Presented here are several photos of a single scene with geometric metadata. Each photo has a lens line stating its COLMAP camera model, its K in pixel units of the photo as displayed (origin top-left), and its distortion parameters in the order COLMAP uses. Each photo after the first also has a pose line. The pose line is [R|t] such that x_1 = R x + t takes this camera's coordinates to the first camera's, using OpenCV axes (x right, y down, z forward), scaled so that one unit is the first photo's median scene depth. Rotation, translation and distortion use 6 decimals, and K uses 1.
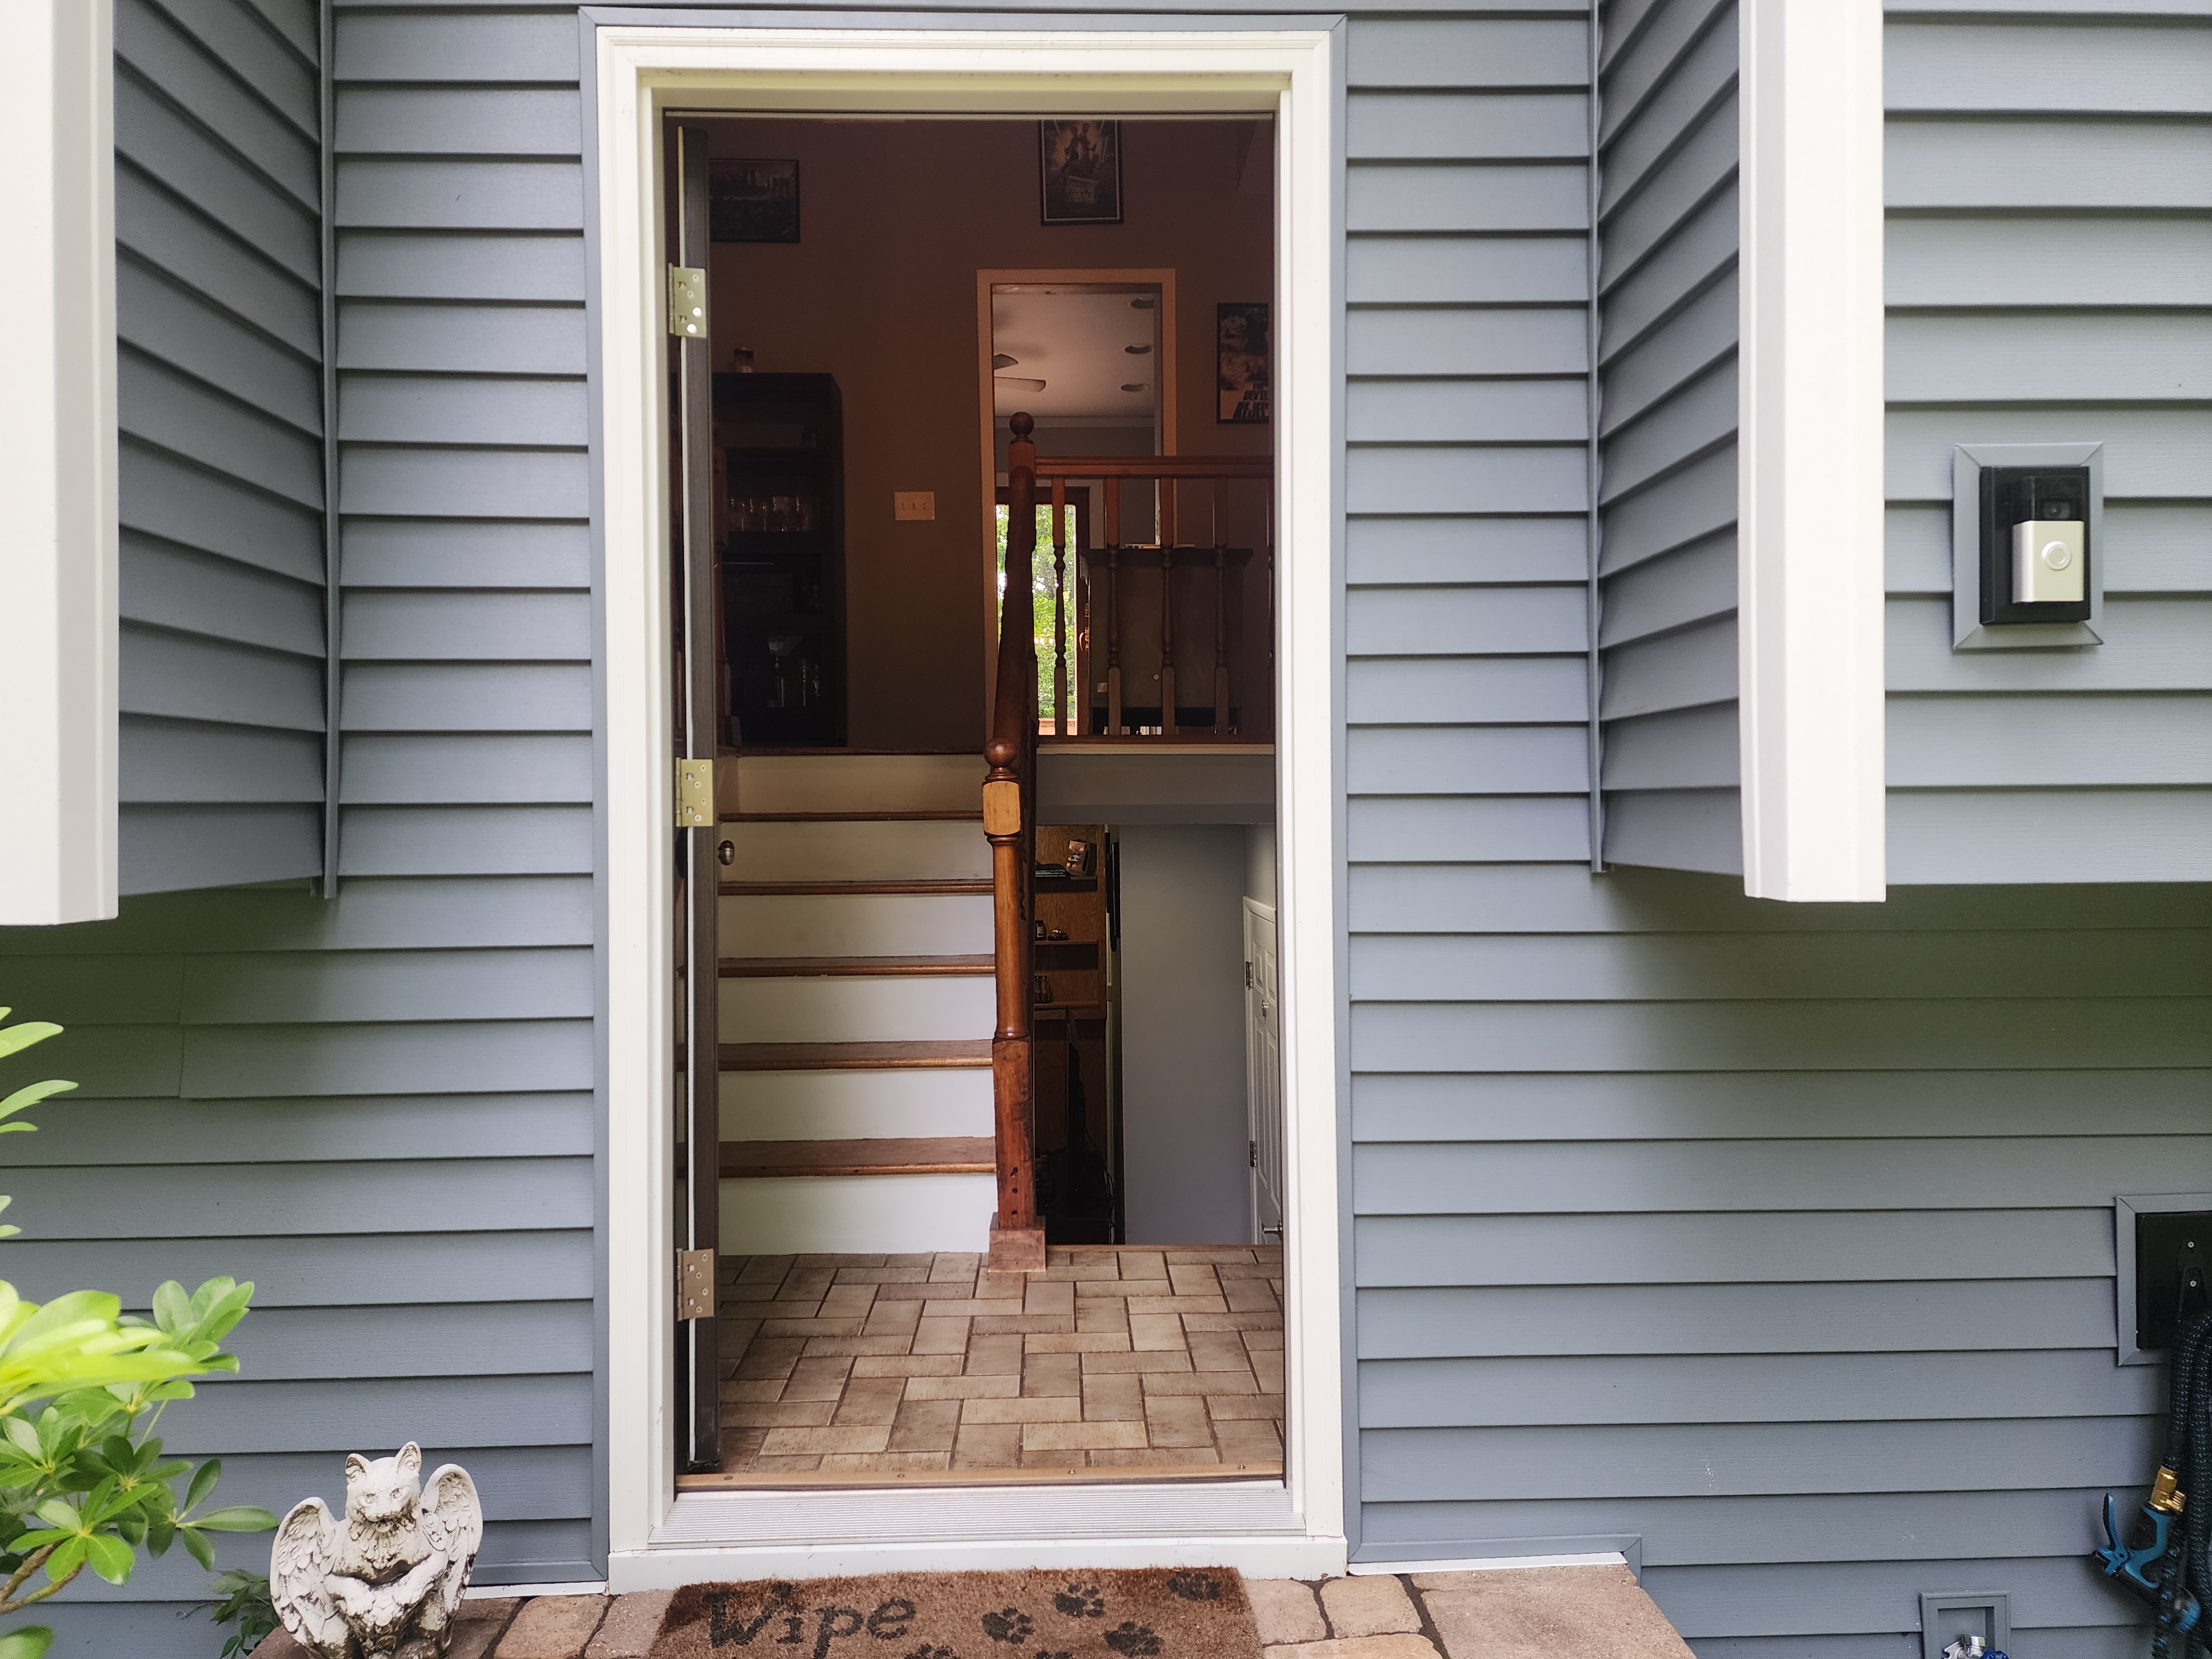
lens RADIAL K [[1493.1, 0, 1113.1], [0, 1493.1, 819.8], [0, 0, 1]] dist [0.062876, -0.038040]
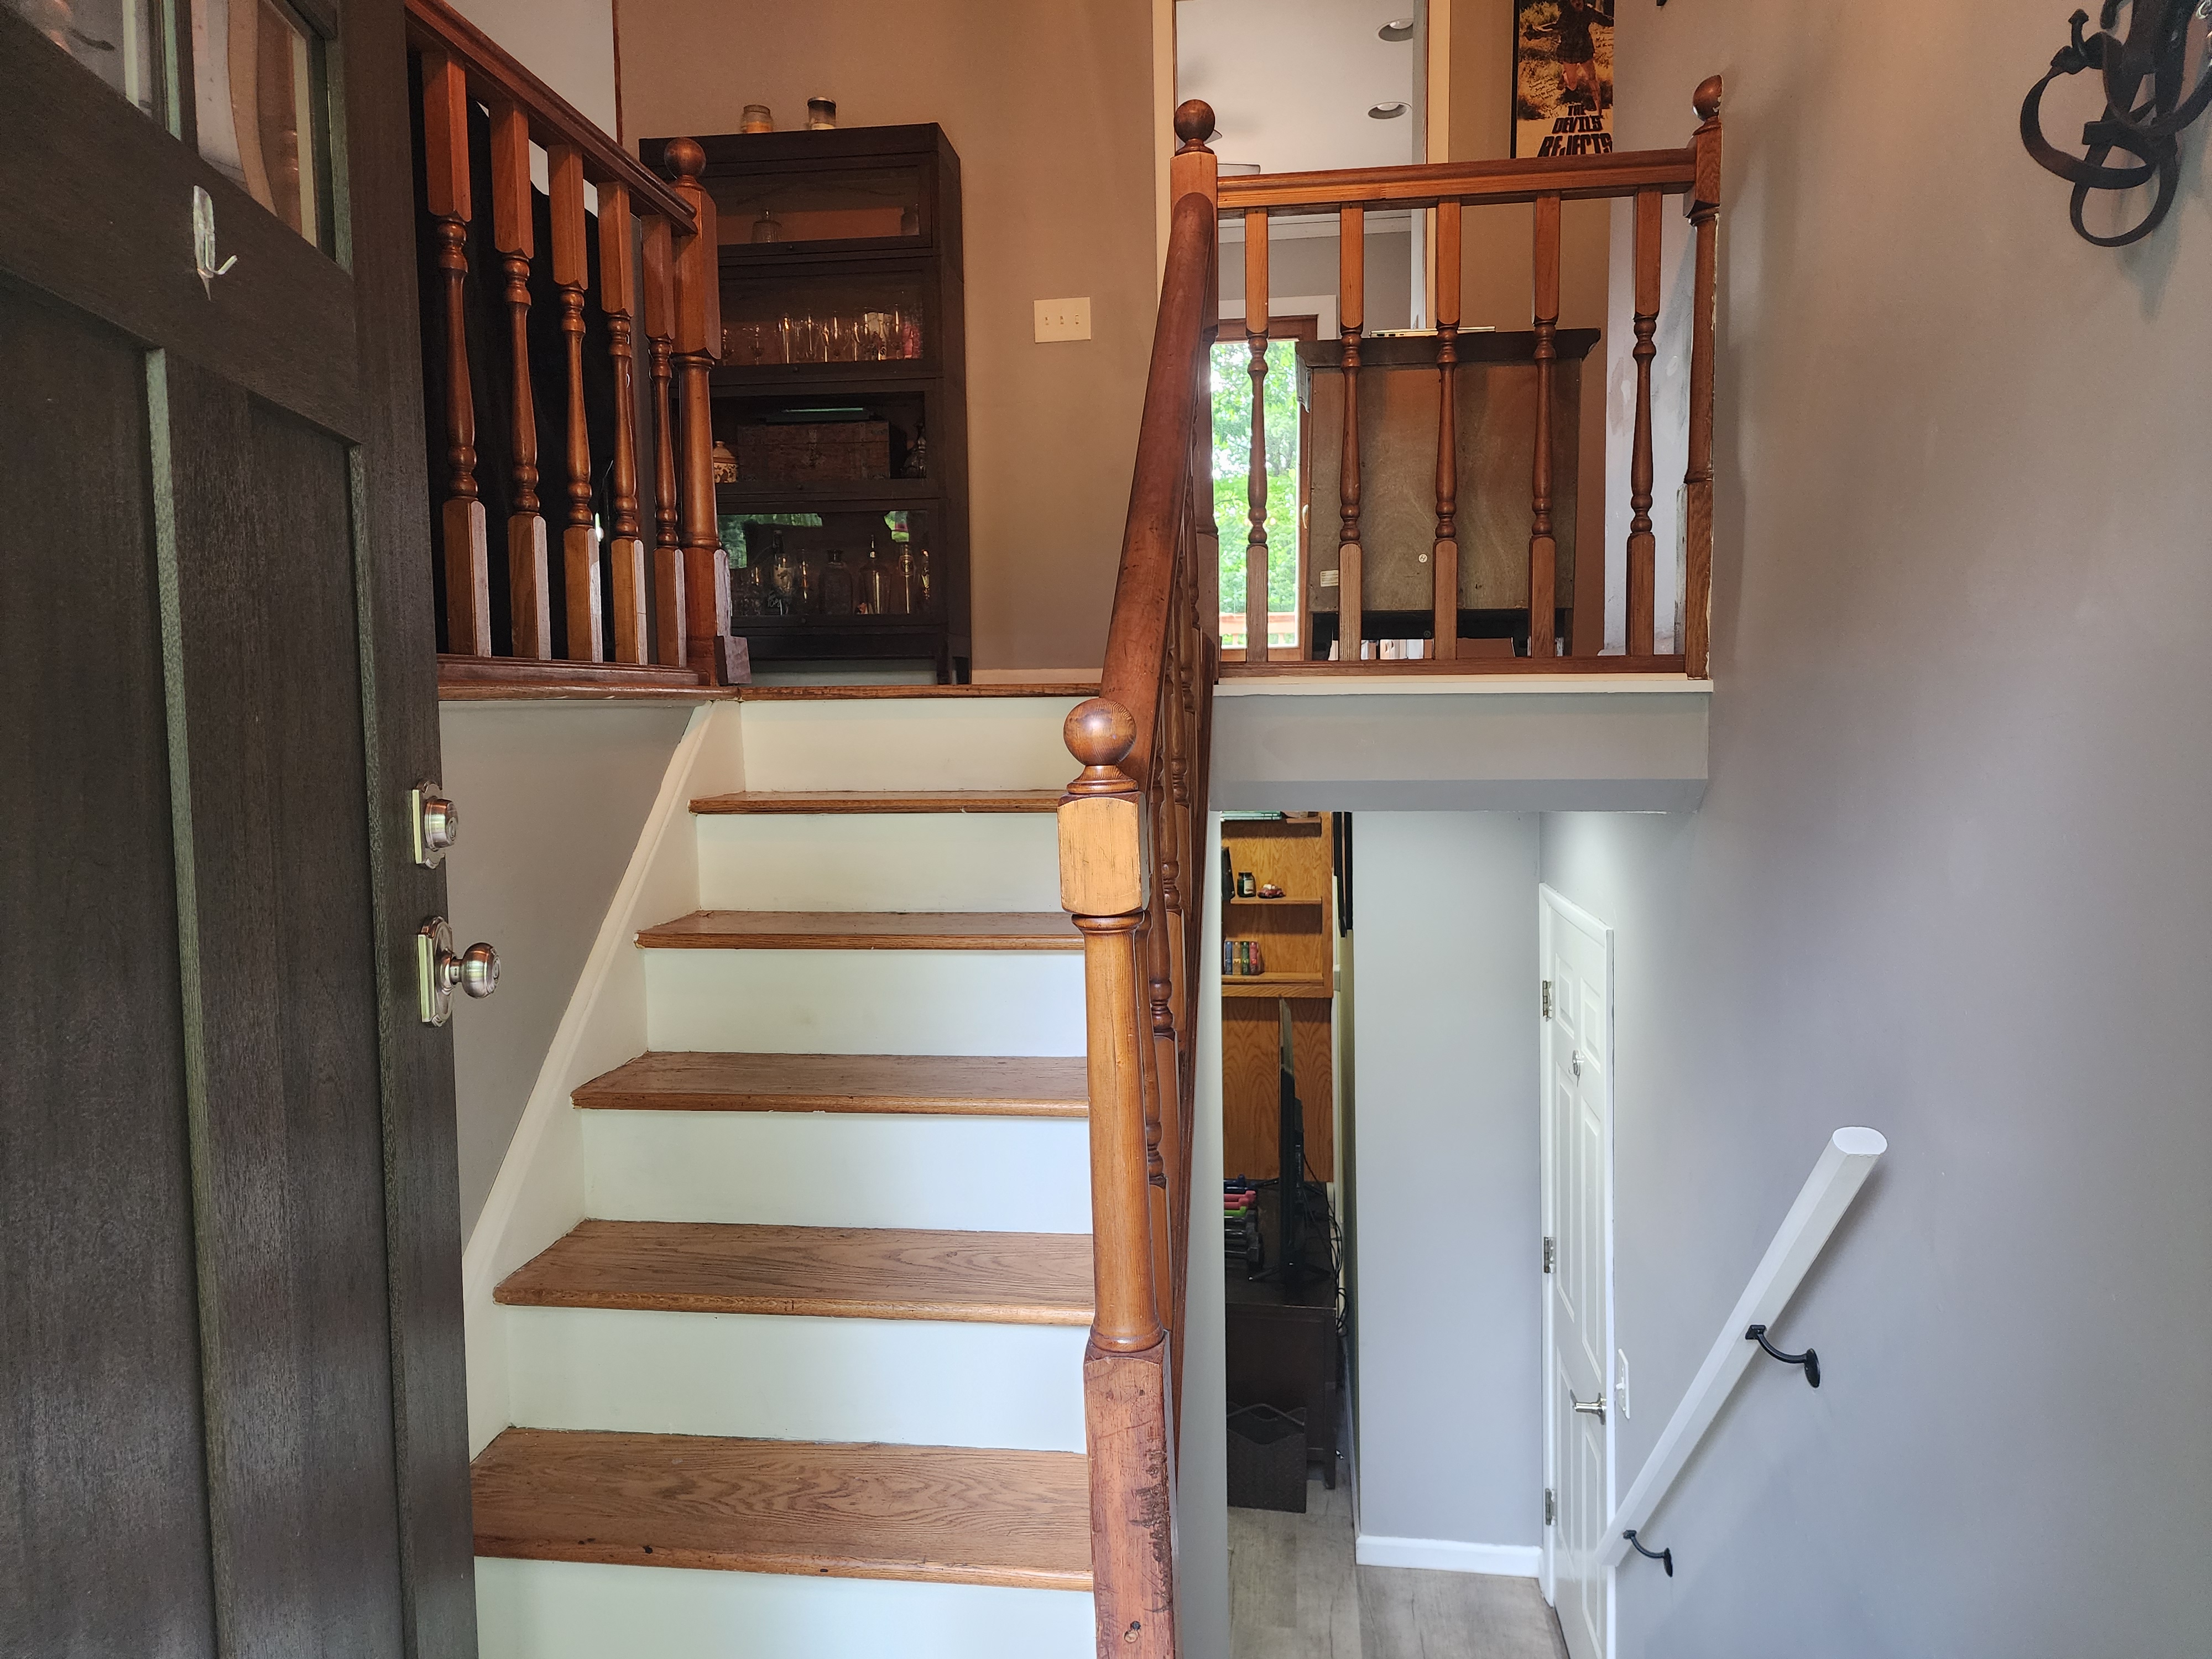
lens RADIAL K [[1493.1, 0, 1090.6], [0, 1493.1, 823.9], [0, 0, 1]] dist [0.062876, -0.038040]
pose [[0.986370, 0.009055, -0.164296, -0.002485], [0.003511, 0.997099, 0.076032, -0.036696], [0.164508, -0.075573, 0.983477, 0.391644]]
